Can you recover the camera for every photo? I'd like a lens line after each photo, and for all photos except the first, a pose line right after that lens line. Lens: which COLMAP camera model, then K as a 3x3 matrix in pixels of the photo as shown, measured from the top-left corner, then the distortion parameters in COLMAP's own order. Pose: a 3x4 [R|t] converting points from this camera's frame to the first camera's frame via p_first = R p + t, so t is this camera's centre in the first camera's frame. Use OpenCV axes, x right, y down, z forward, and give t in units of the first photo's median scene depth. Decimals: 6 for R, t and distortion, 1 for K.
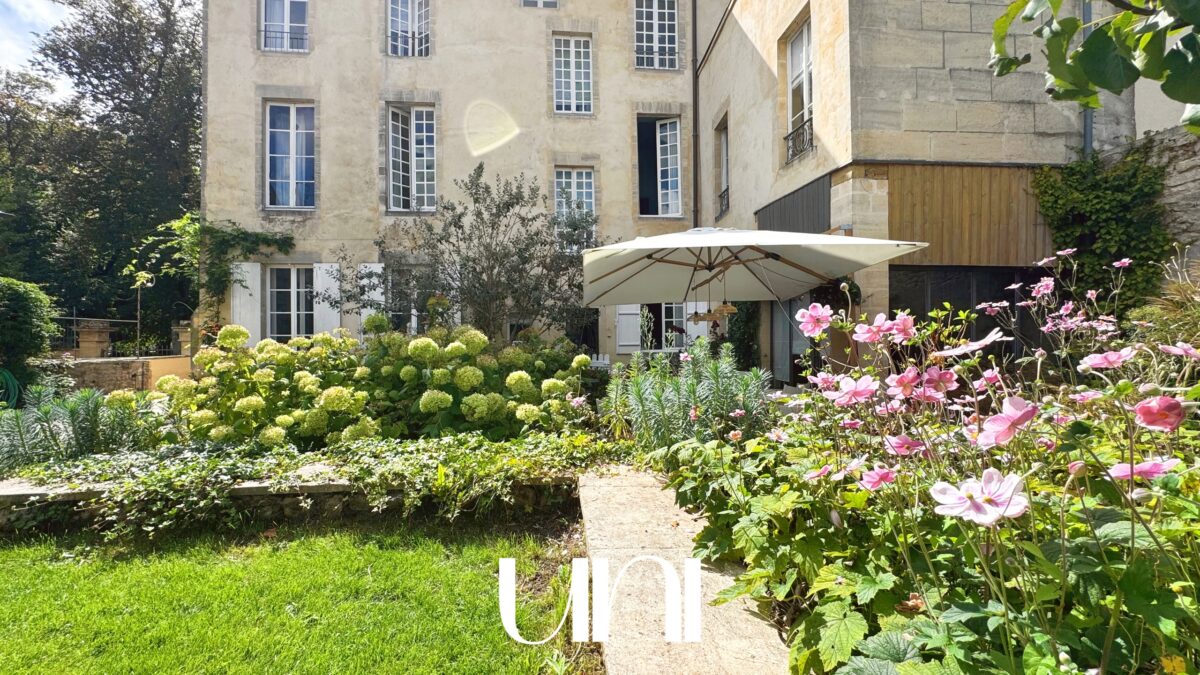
lens RADIAL K [[476.8, 0, 600.0], [0, 476.8, 337.5], [0, 0, 1]] dist [-0.001858, -0.000404]
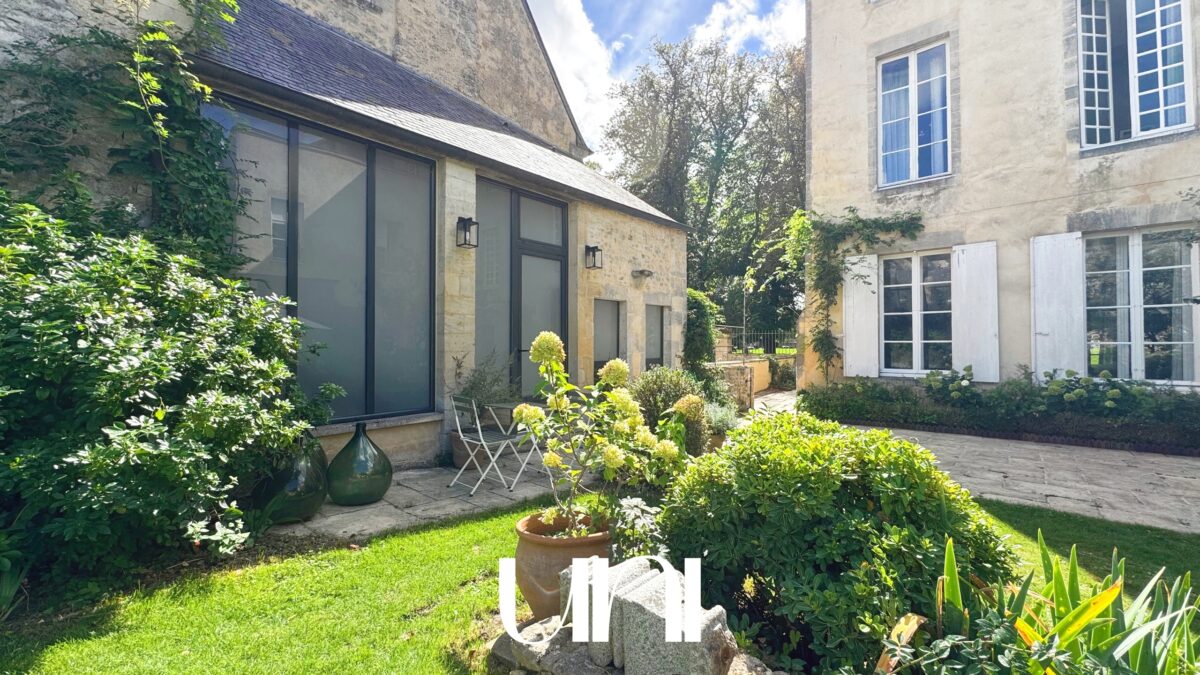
lens RADIAL K [[476.8, 0, 600.0], [0, 476.8, 337.5], [0, 0, 1]] dist [-0.001858, -0.000404]
pose [[0.686815, -0.002310, -0.726829, -0.435297], [-0.004838, 0.999958, -0.007751, -0.002138], [0.726816, 0.008840, 0.686775, 0.076554]]
